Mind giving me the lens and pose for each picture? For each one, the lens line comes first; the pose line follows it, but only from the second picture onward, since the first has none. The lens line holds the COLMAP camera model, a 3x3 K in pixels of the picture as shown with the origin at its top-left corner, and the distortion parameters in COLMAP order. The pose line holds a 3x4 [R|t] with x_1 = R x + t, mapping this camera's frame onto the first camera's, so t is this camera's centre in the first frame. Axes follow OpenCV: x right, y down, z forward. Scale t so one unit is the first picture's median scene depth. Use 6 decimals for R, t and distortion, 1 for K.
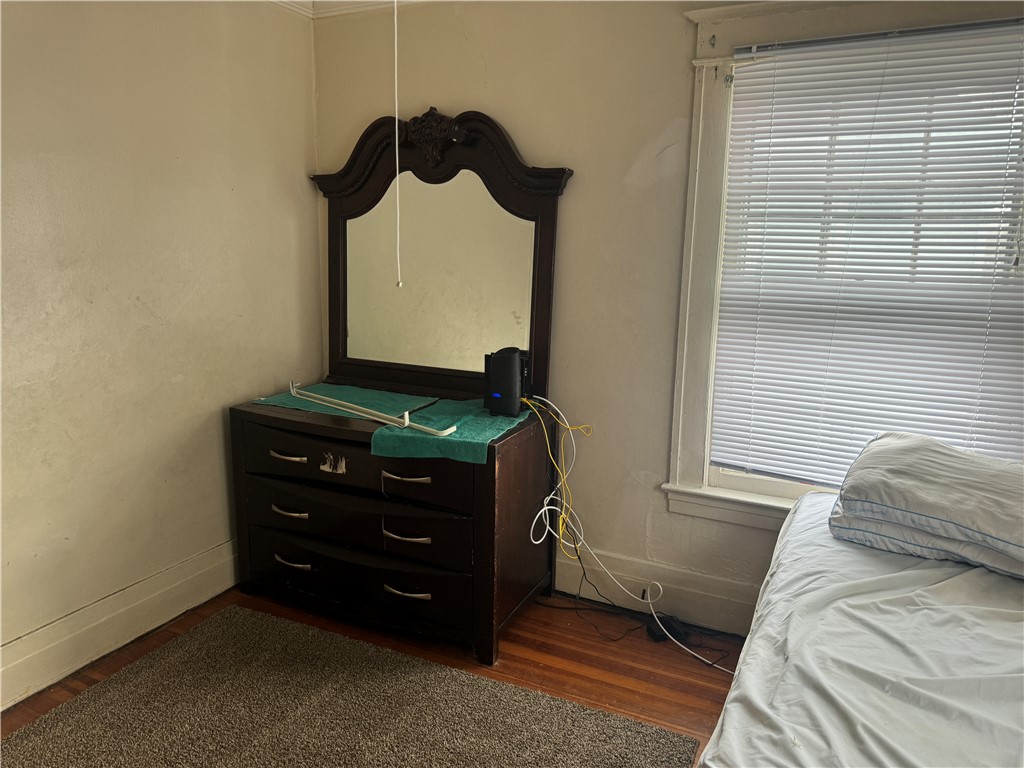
lens RADIAL K [[730.9, 0, 514.8], [0, 730.9, 378.9], [0, 0, 1]] dist [0.068967, -0.063971]
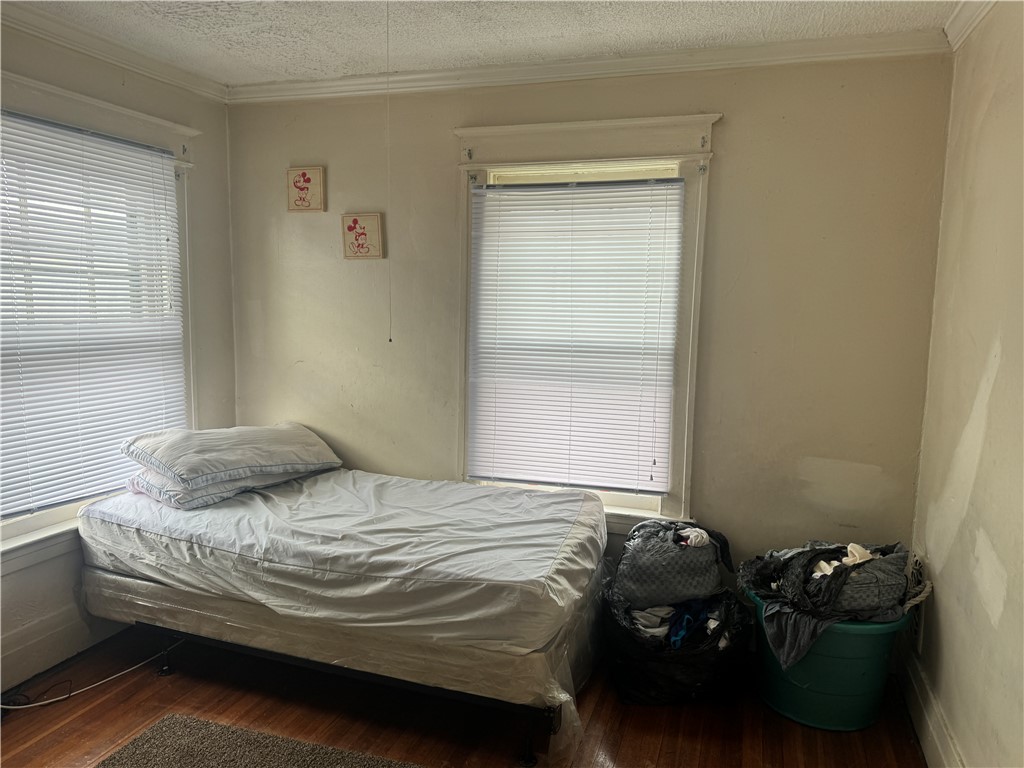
lens RADIAL K [[730.9, 0, 513.8], [0, 730.9, 387.1], [0, 0, 1]] dist [0.068967, -0.063971]
pose [[-0.134205, -0.136991, 0.981439, -1.007025], [0.156955, 0.974958, 0.157549, -0.134382], [-0.978445, 0.175186, -0.109343, 0.549467]]
